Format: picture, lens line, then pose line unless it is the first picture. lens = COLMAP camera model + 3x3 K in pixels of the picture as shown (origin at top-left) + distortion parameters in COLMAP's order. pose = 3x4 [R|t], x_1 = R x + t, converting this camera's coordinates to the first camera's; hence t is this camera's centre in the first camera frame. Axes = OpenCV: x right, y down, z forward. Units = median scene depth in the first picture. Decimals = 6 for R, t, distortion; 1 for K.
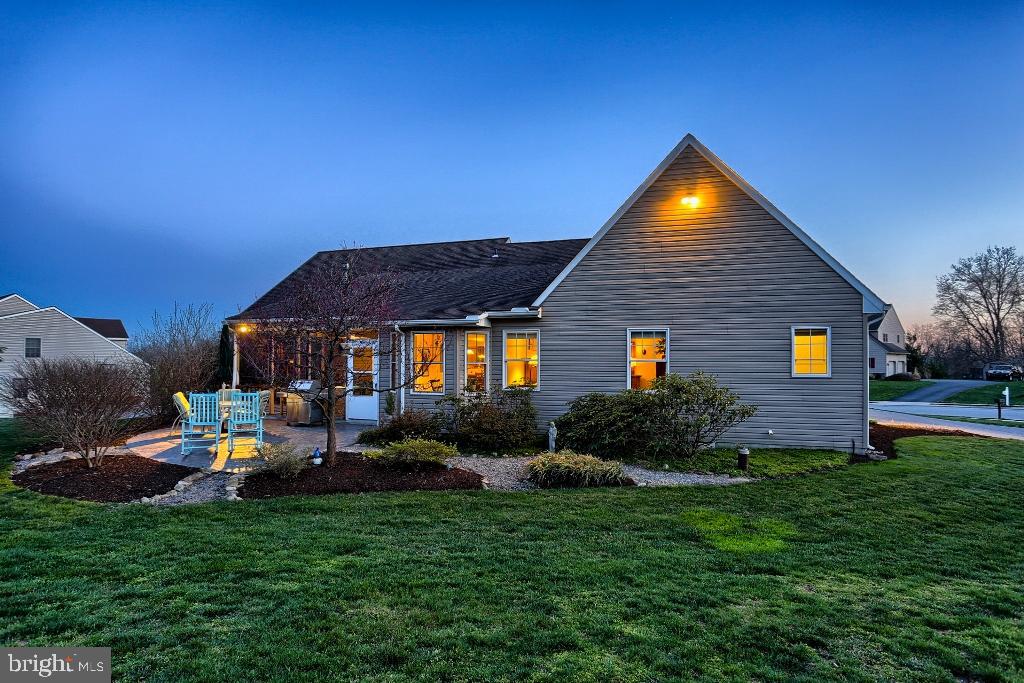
lens RADIAL K [[535.4, 0, 514.6], [0, 535.4, 354.6], [0, 0, 1]] dist [-0.049656, 0.000136]
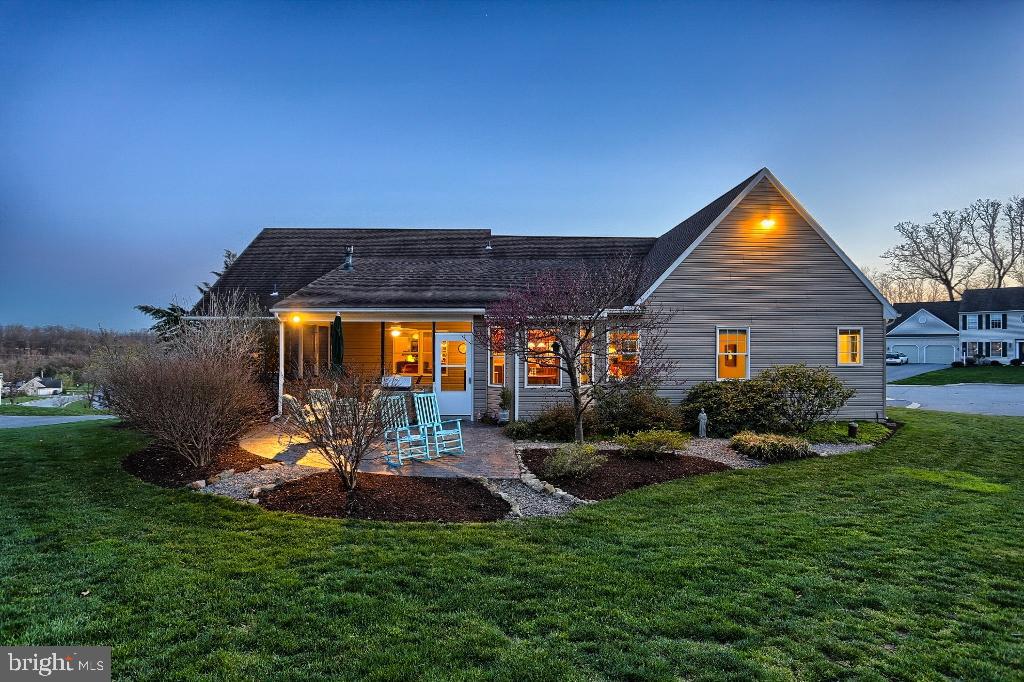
lens RADIAL K [[532.9, 0, 512.0], [0, 532.9, 341.0], [0, 0, 1]] dist [-0.043003, 0.001388]
pose [[0.937888, 0.001995, 0.346933, -0.645410], [-0.003492, 0.999987, 0.003690, -0.020644], [-0.346921, -0.004672, 0.937883, 0.064102]]
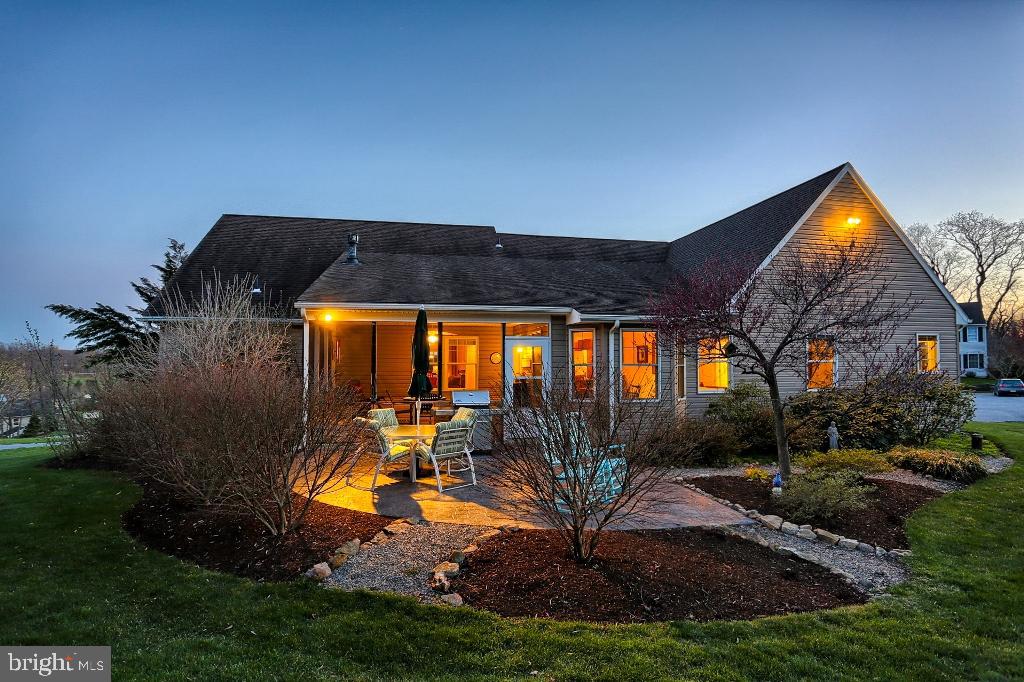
lens RADIAL K [[532.9, 0, 512.0], [0, 532.9, 341.0], [0, 0, 1]] dist [-0.043003, 0.001388]
pose [[0.864641, 0.016284, 0.502125, -0.869596], [-0.002832, 0.999617, -0.027541, 0.001101], [-0.502381, 0.022391, 0.864356, 0.406034]]
